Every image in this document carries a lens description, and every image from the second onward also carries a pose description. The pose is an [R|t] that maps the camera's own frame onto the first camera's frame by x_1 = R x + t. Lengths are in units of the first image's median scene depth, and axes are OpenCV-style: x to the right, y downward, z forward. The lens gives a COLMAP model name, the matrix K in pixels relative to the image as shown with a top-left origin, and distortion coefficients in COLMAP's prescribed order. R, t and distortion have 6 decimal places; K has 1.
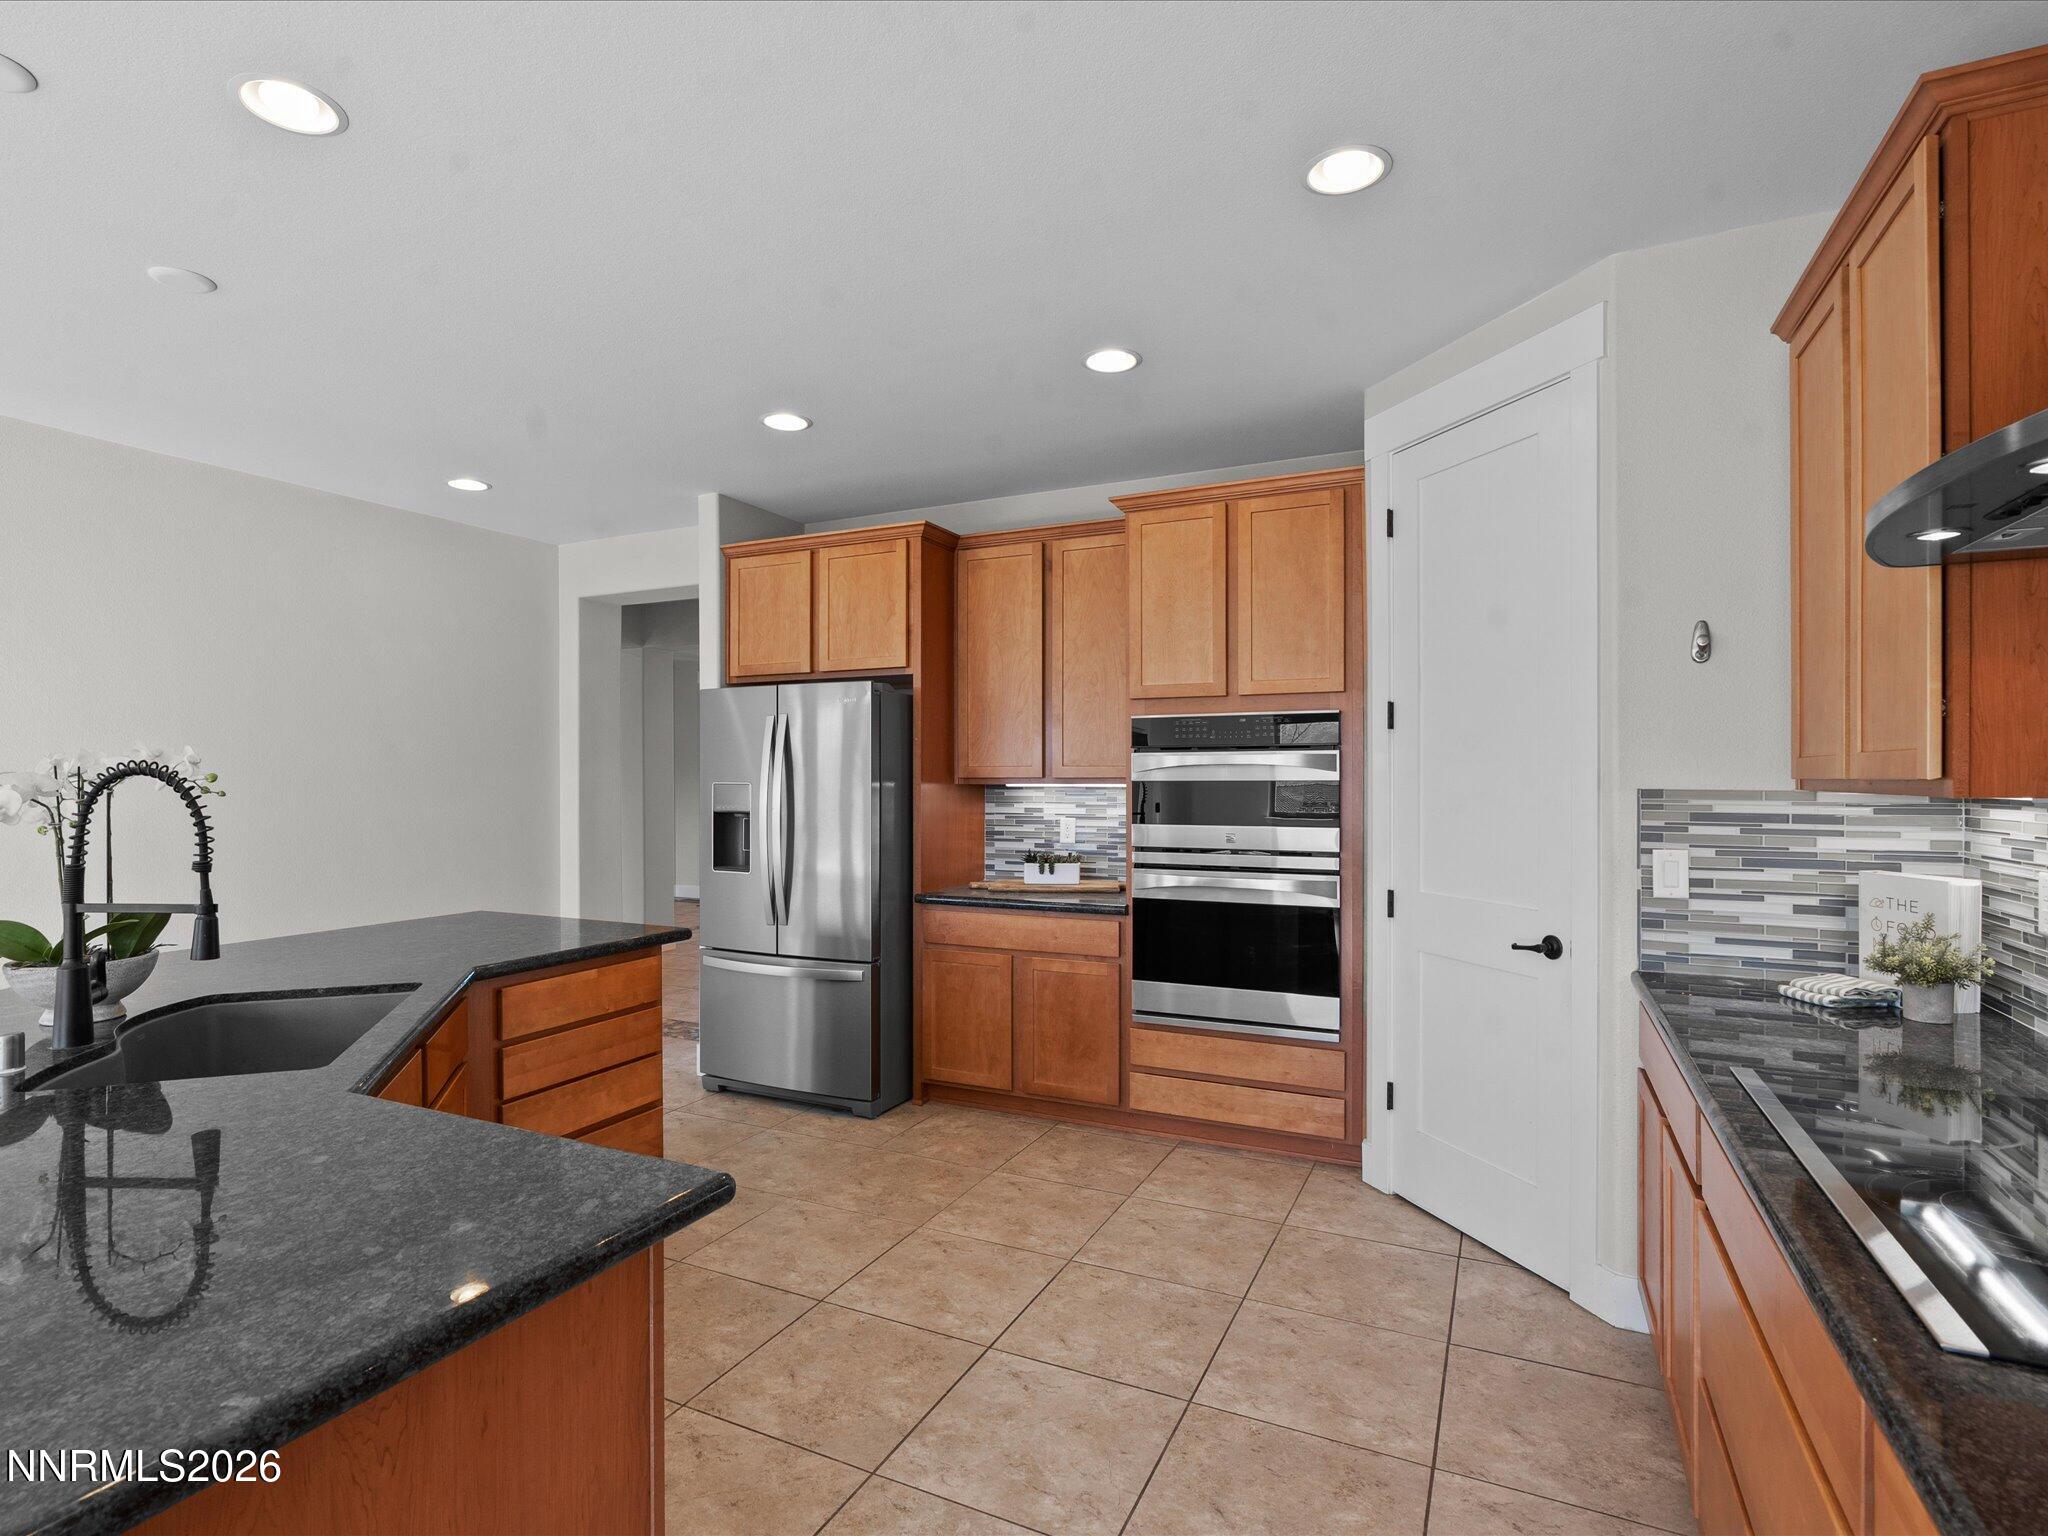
lens RADIAL K [[1042.7, 0, 1019.6], [0, 1042.7, 772.6], [0, 0, 1]] dist [-0.003484, 0.000028]
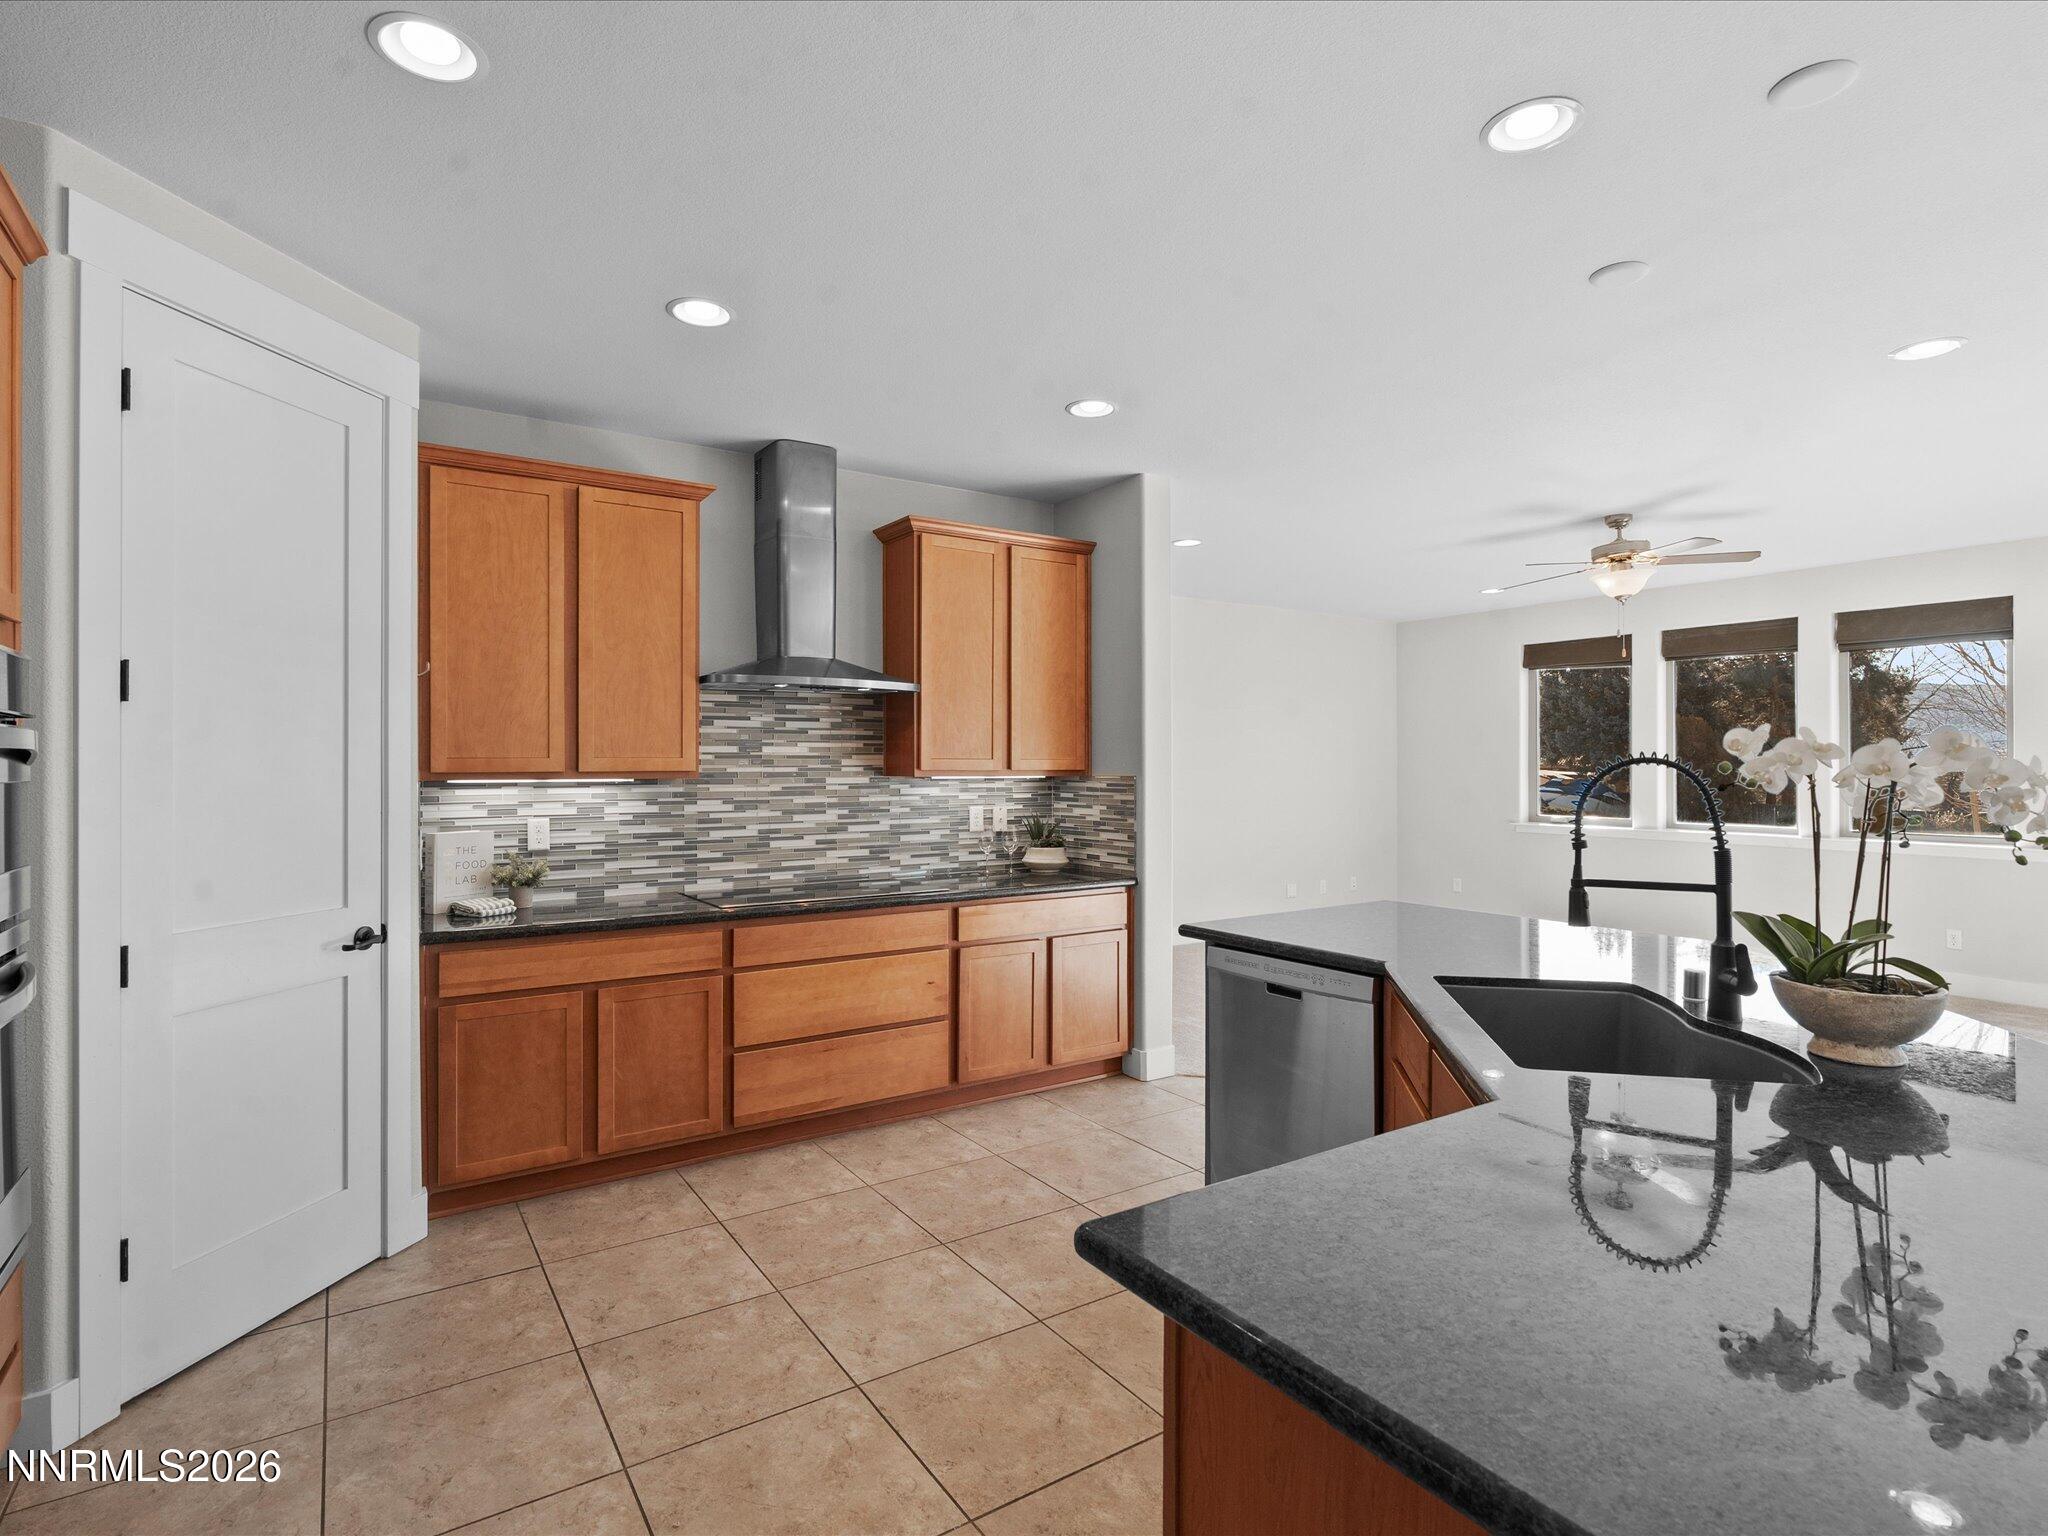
lens RADIAL K [[1039.3, 0, 1011.0], [0, 1039.3, 764.2], [0, 0, 1]] dist [-0.007860, 0.003179]
pose [[-0.859098, 0.003573, 0.511799, -0.498061], [0.001316, 0.999988, -0.004772, 0.001777], [-0.511810, -0.003426, -0.859092, 1.382265]]
